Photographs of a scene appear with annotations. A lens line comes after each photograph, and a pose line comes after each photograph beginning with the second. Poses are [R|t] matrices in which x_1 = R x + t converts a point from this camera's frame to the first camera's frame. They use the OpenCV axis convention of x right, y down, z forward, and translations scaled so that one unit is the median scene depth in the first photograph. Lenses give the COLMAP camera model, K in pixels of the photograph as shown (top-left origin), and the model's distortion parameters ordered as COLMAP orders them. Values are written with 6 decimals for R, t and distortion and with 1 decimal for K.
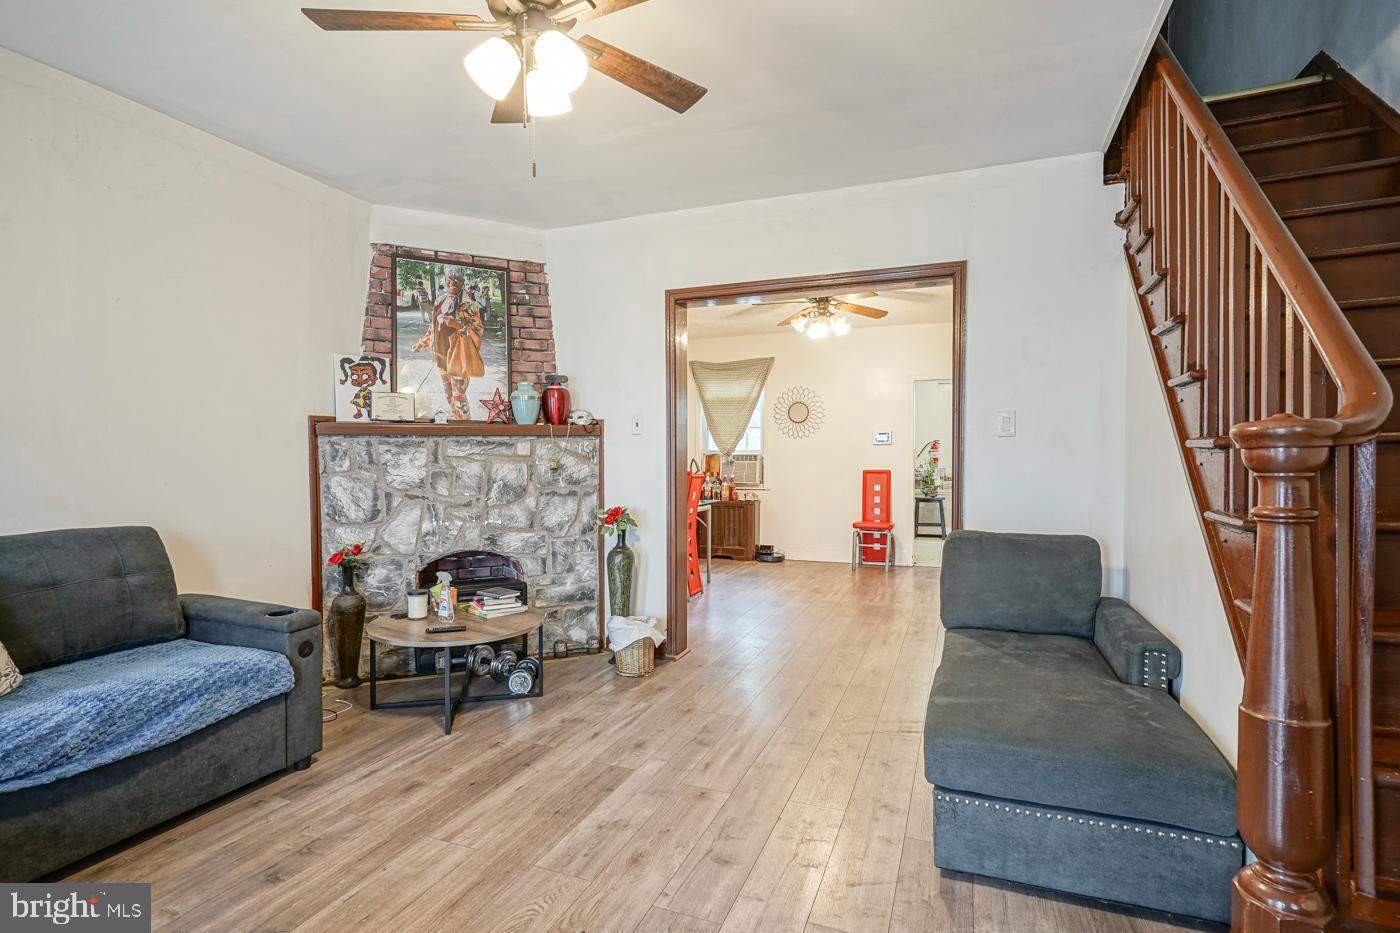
lens RADIAL K [[684.6, 0, 700.0], [0, 684.6, 466.5], [0, 0, 1]] dist [-0.004827, 0.000380]
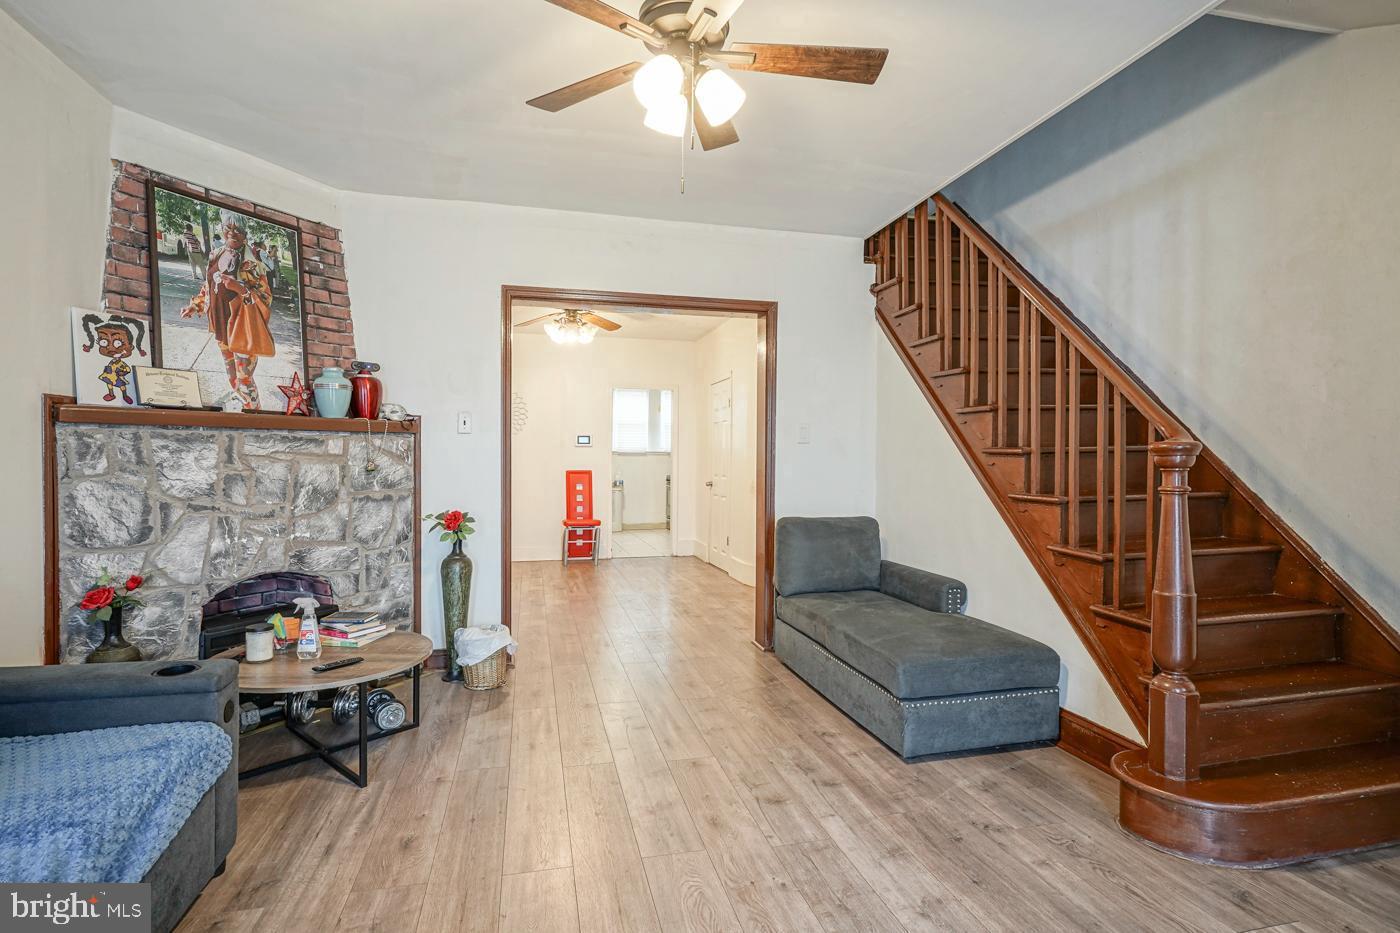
lens RADIAL K [[679.5, 0, 695.7], [0, 679.5, 460.5], [0, 0, 1]] dist [-0.002249, 0.000737]
pose [[0.816613, 0.003487, 0.577175, -0.389302], [0.002594, 0.999949, -0.009712, 0.000584], [-0.577179, 0.009428, 0.816563, 0.061363]]
